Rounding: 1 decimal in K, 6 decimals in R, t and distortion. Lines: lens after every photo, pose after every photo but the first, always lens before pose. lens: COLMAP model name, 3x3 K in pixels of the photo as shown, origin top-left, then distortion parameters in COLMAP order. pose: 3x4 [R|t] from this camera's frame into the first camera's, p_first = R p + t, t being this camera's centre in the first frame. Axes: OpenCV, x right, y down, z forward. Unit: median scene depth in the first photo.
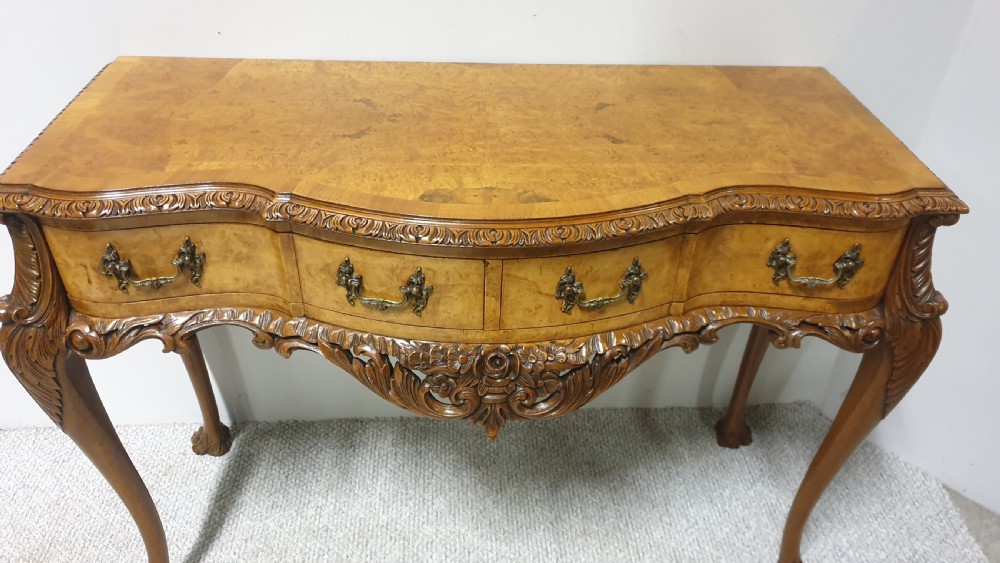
lens RADIAL K [[780.1, 0, 517.5], [0, 780.1, 286.4], [0, 0, 1]] dist [0.020252, -0.011526]
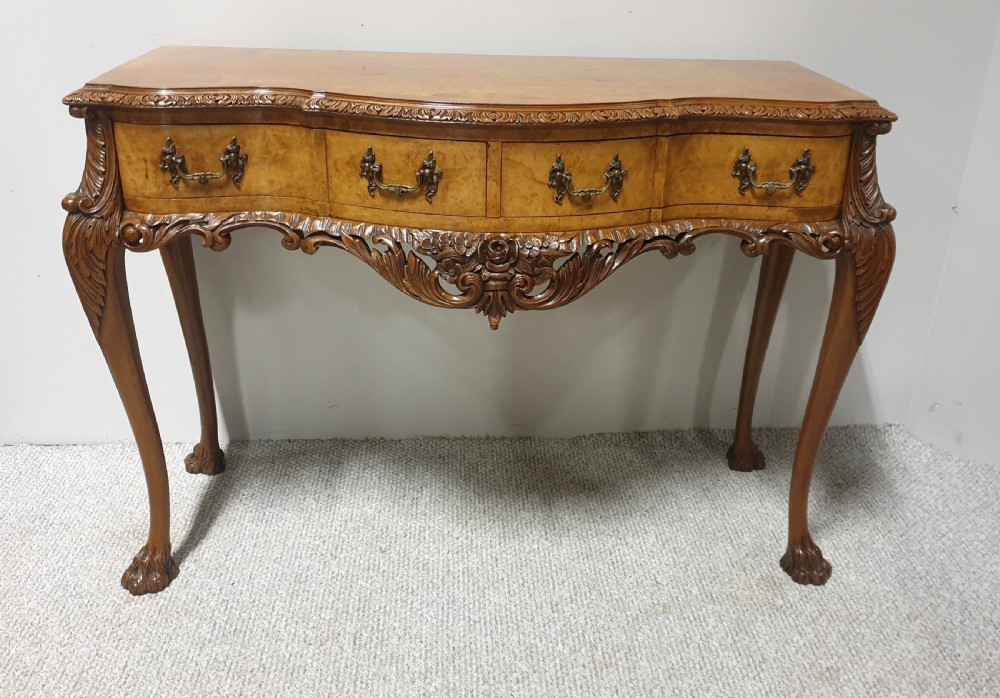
lens RADIAL K [[963.7, 0, 540.9], [0, 963.7, 349.2], [0, 0, 1]] dist [0.033001, 0.000000]
pose [[0.999919, -0.009690, 0.008212, 0.023262], [0.011190, 0.977953, -0.208526, 0.531312], [-0.006010, 0.208601, 0.977982, -0.343997]]
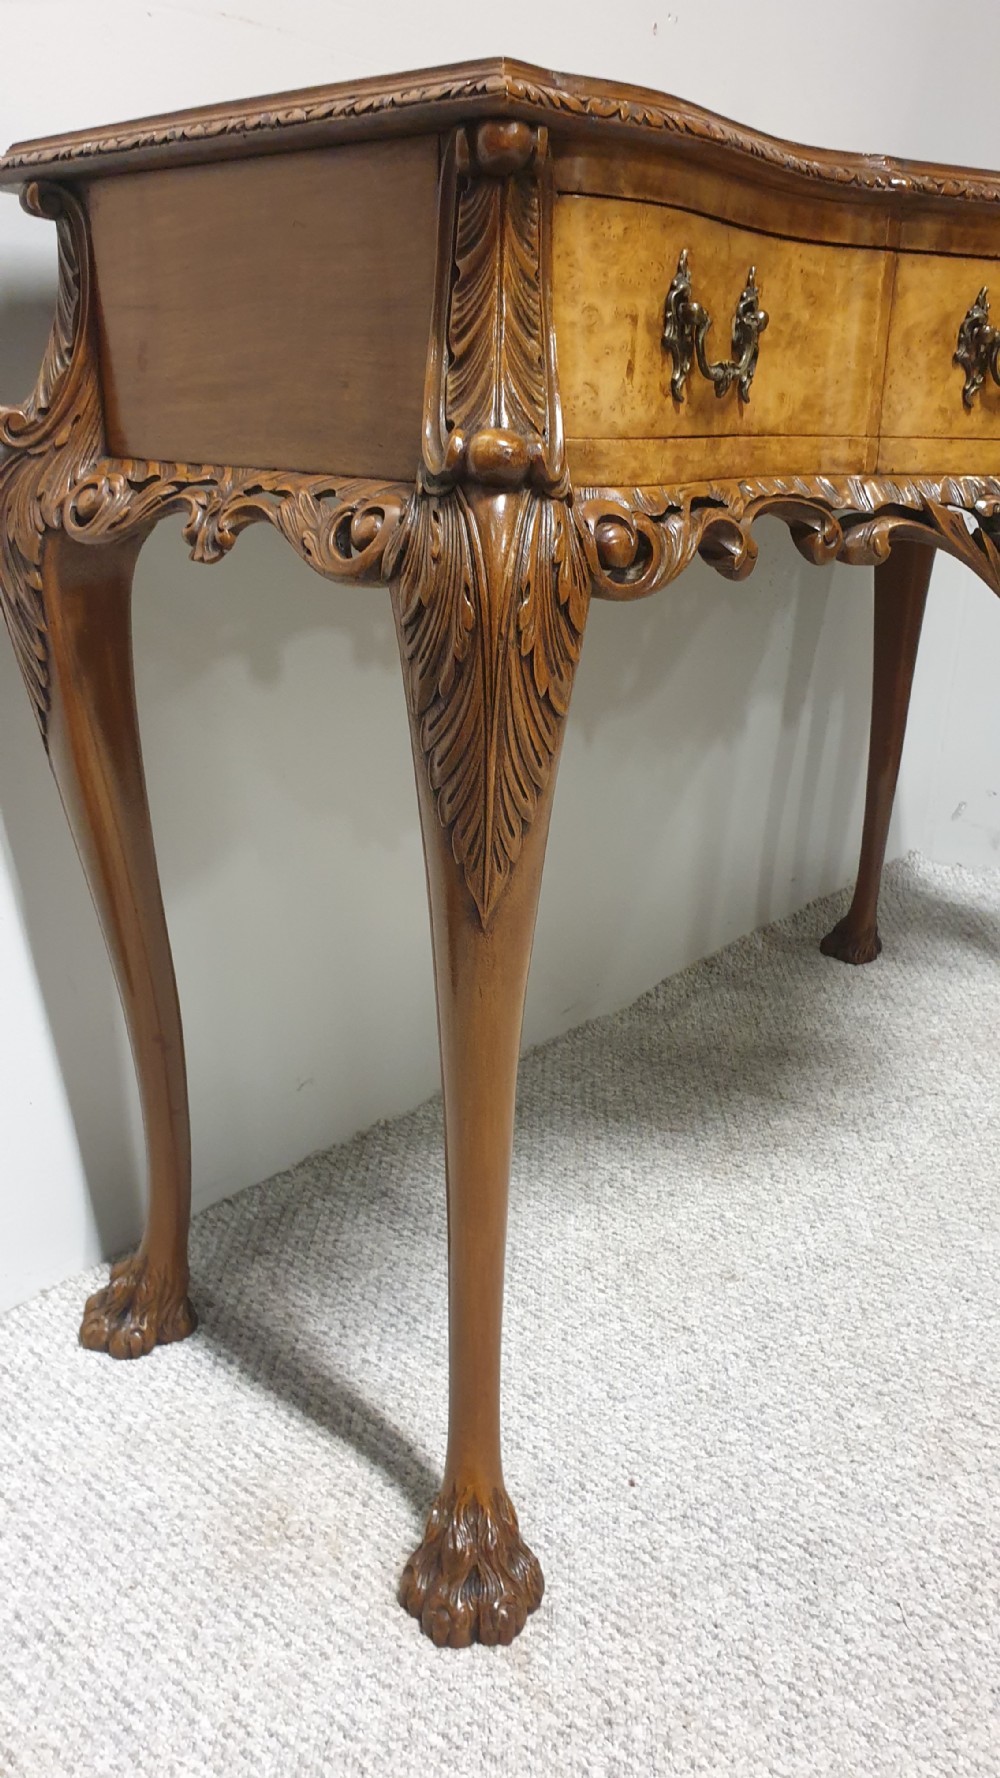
lens RADIAL K [[1387.1, 0, 505.3], [0, 1387.1, 911.9], [0, 0, 1]] dist [0.020252, -0.011526]
pose [[0.710341, -0.264985, 0.652073, -1.087032], [0.425981, 0.899346, -0.098575, 0.274765], [-0.560318, 0.347792, 0.751721, 0.577130]]
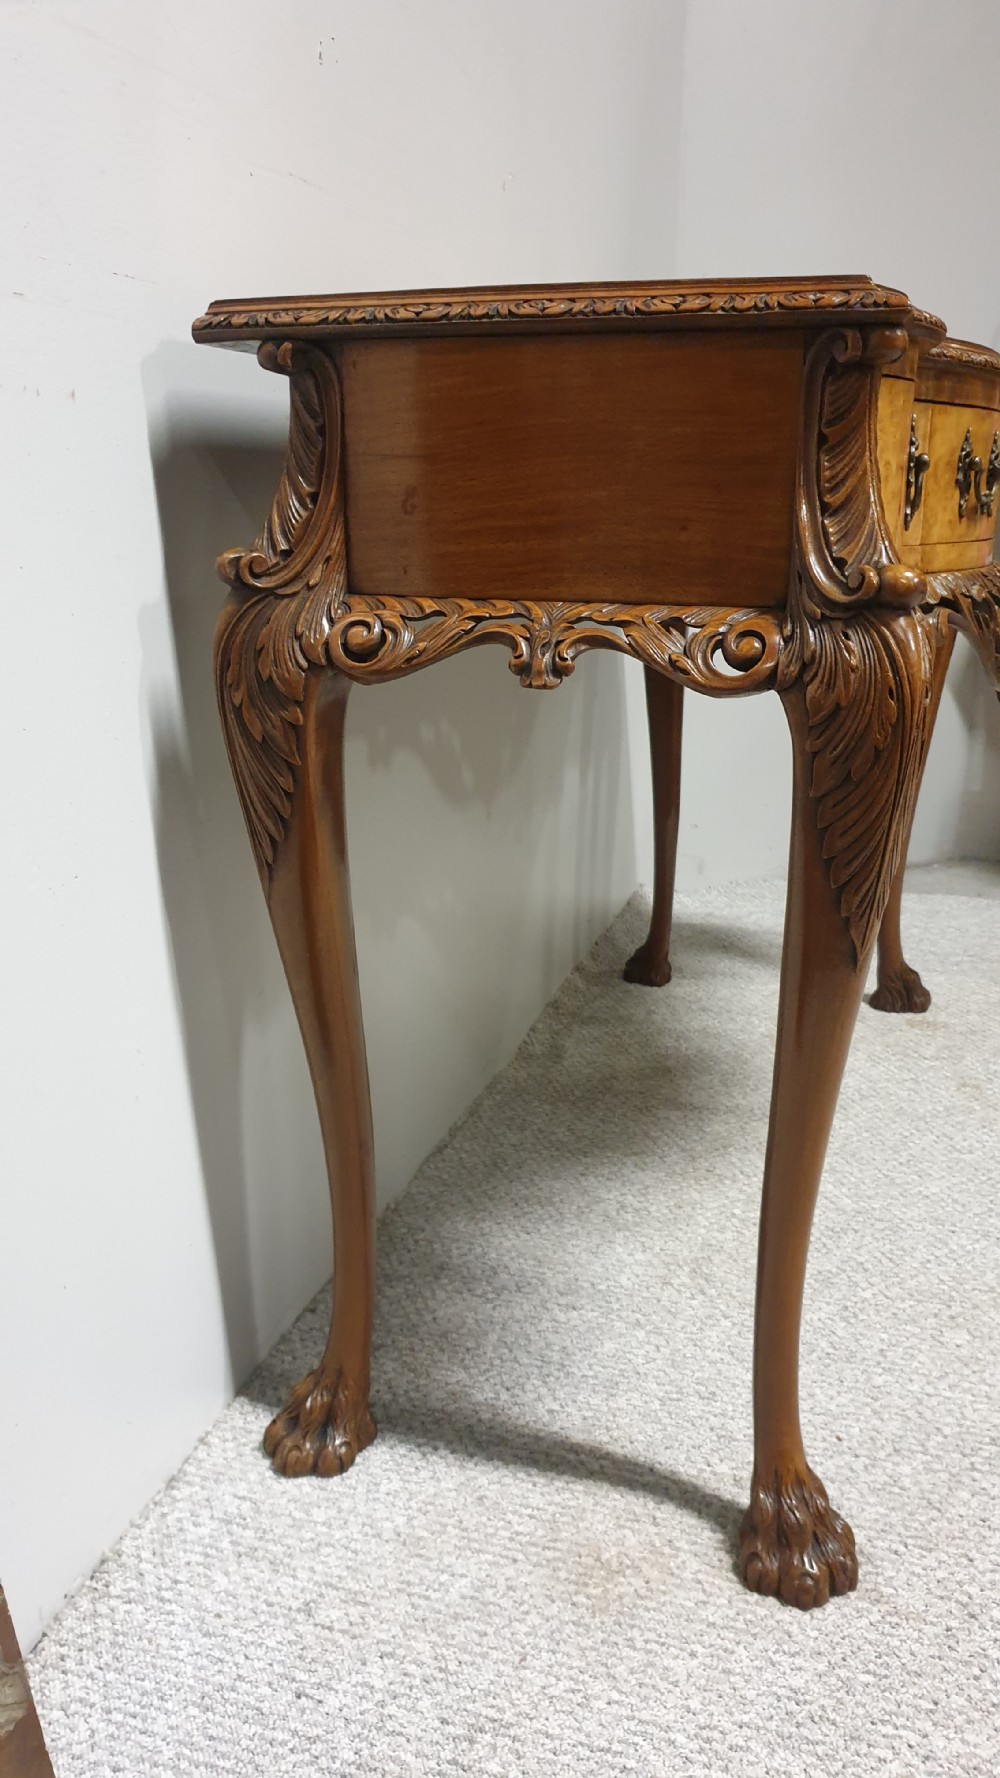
lens RADIAL K [[1387.1, 0, 520.7], [0, 1387.1, 918.7], [0, 0, 1]] dist [0.020252, -0.011526]
pose [[0.361709, -0.318744, 0.876110, -1.439182], [0.567659, 0.820753, 0.064242, 0.013430], [-0.739547, 0.474095, 0.477811, 0.847676]]
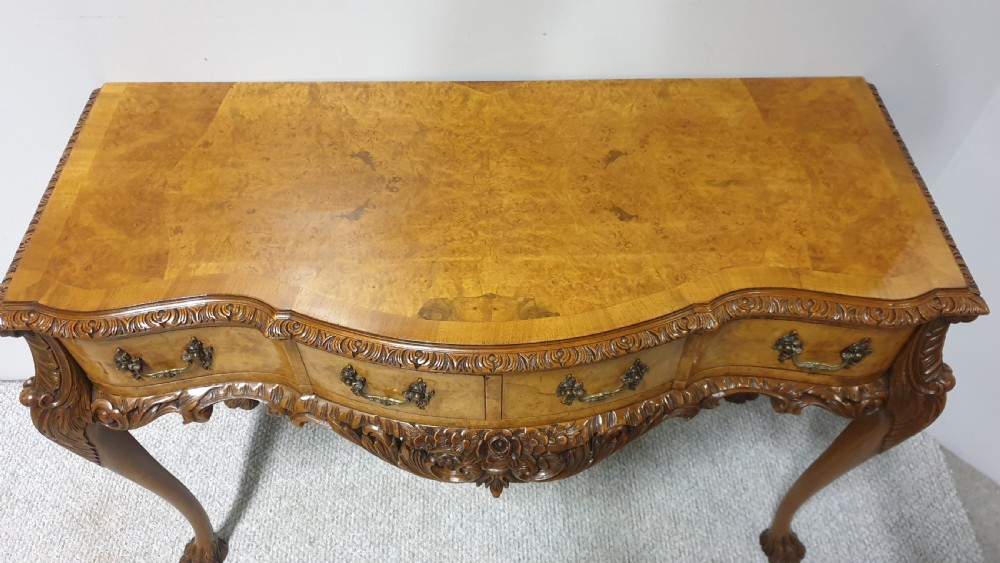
lens RADIAL K [[780.1, 0, 509.9], [0, 780.1, 290.5], [0, 0, 1]] dist [0.020252, -0.011526]
pose [[0.998954, 0.009732, -0.044676, 0.031574], [0.002556, 0.963674, 0.267070, -0.372583], [0.045652, -0.266905, 0.962641, 0.054286]]
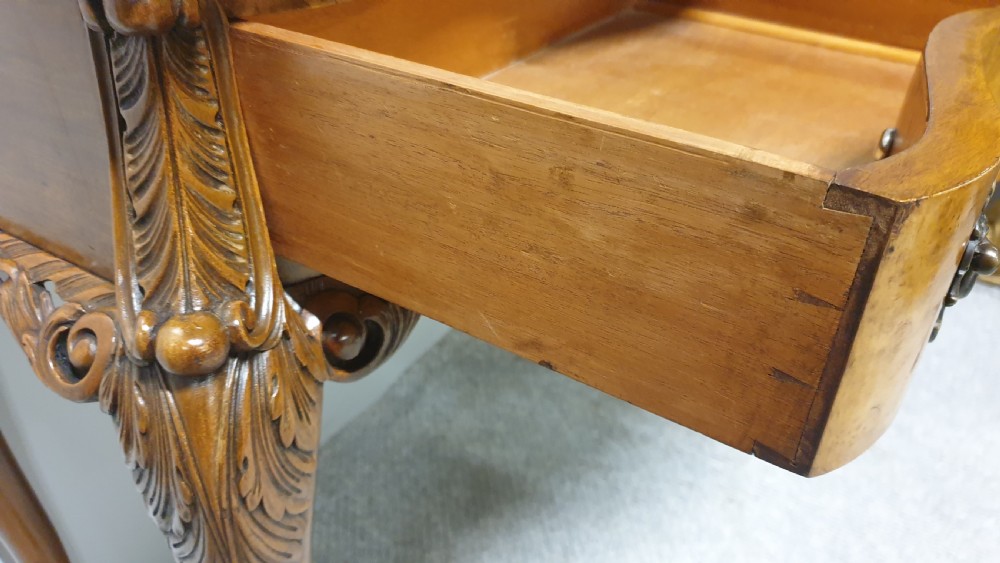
lens RADIAL K [[837.9, 0, 499.9], [0, 837.9, 285.3], [0, 0, 1]] dist [-0.038709, 0.002334]
pose [[0.576943, -0.457694, 0.676501, -0.780898], [0.484034, 0.858734, 0.168184, 0.013593], [-0.657911, 0.230417, 0.716980, 0.638451]]
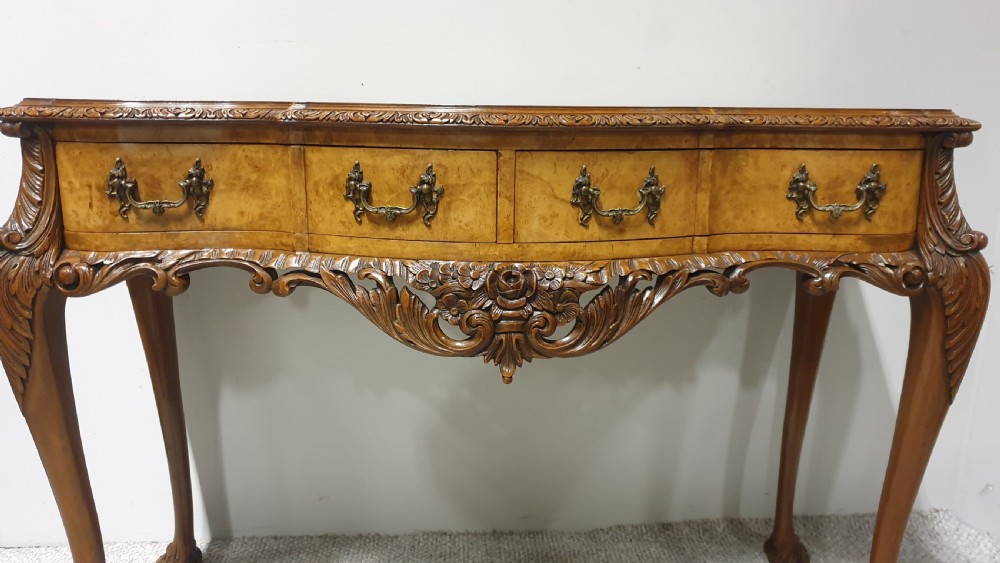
lens RADIAL K [[780.1, 0, 513.1], [0, 780.1, 286.7], [0, 0, 1]] dist [0.020252, -0.011526]
pose [[0.999600, -0.027842, -0.005048, -0.020118], [0.023195, 0.908450, -0.417350, 0.484342], [0.016206, 0.417066, 0.908732, 0.162060]]
